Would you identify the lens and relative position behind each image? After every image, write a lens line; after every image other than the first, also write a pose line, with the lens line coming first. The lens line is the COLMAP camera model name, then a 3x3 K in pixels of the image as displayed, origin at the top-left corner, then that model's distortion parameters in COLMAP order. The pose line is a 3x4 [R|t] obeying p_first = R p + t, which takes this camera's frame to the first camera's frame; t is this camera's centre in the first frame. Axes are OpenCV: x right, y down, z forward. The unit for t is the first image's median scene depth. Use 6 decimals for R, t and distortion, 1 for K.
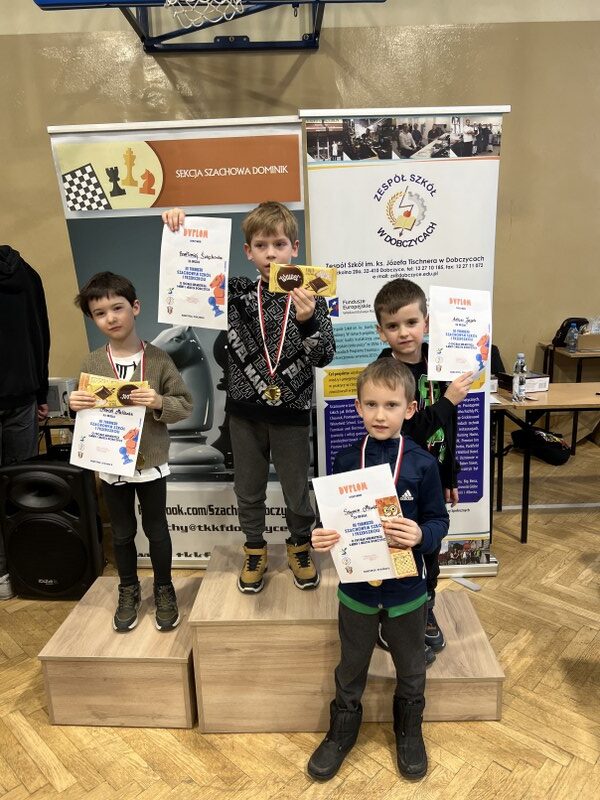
lens RADIAL K [[621.6, 0, 300.0], [0, 621.6, 400.0], [0, 0, 1]] dist [0.032221, -0.004254]
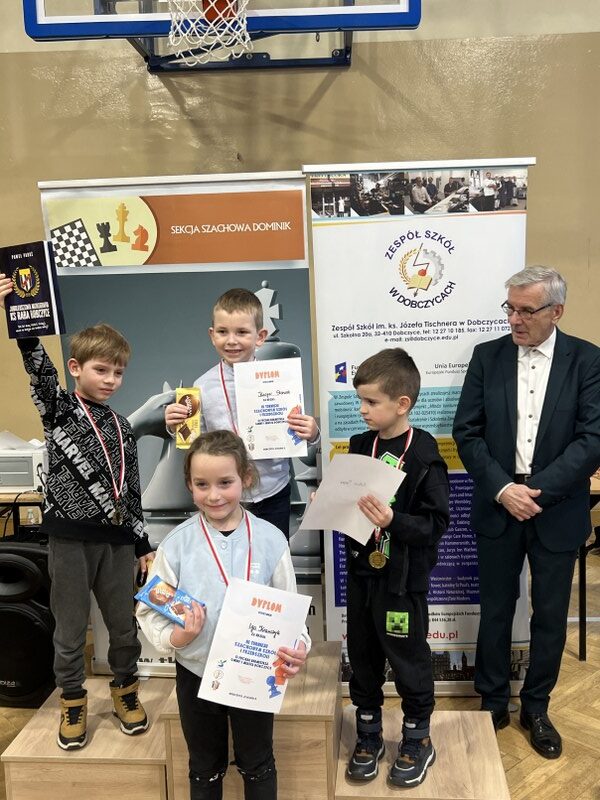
lens RADIAL K [[827.0, 0, 295.7], [0, 827.0, 397.0], [0, 0, 1]] dist [0.116698, -0.193682]
pose [[0.998193, 0.012320, -0.058810, 0.062014], [-0.018307, 0.994578, -0.102368, 0.008495], [0.057230, 0.103260, 0.993007, -0.191938]]
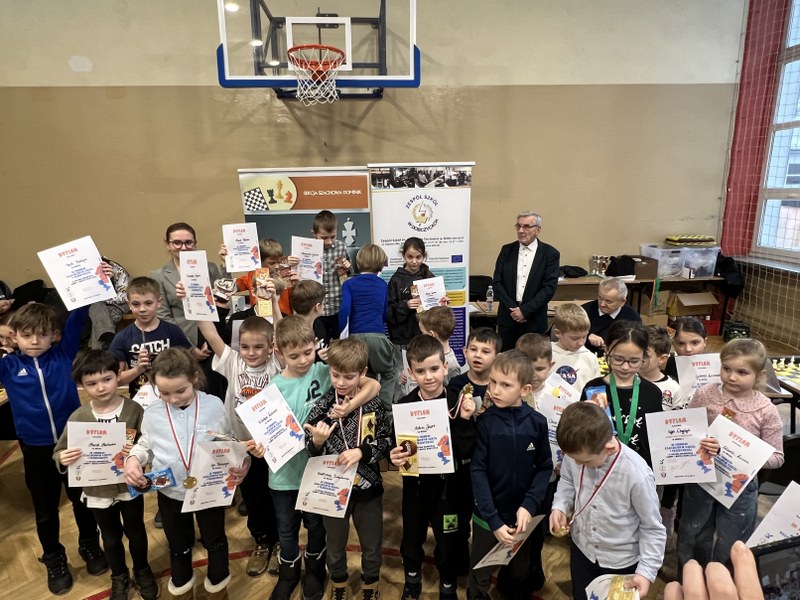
lens RADIAL K [[446.3, 0, 383.3], [0, 446.3, 297.9], [0, 0, 1]] dist [0.000347, 0.000026]
pose [[0.999675, 0.008741, 0.023961, 0.017696], [-0.008138, 0.999651, -0.025134, -0.005809], [-0.024172, 0.024930, 0.999397, -0.374351]]
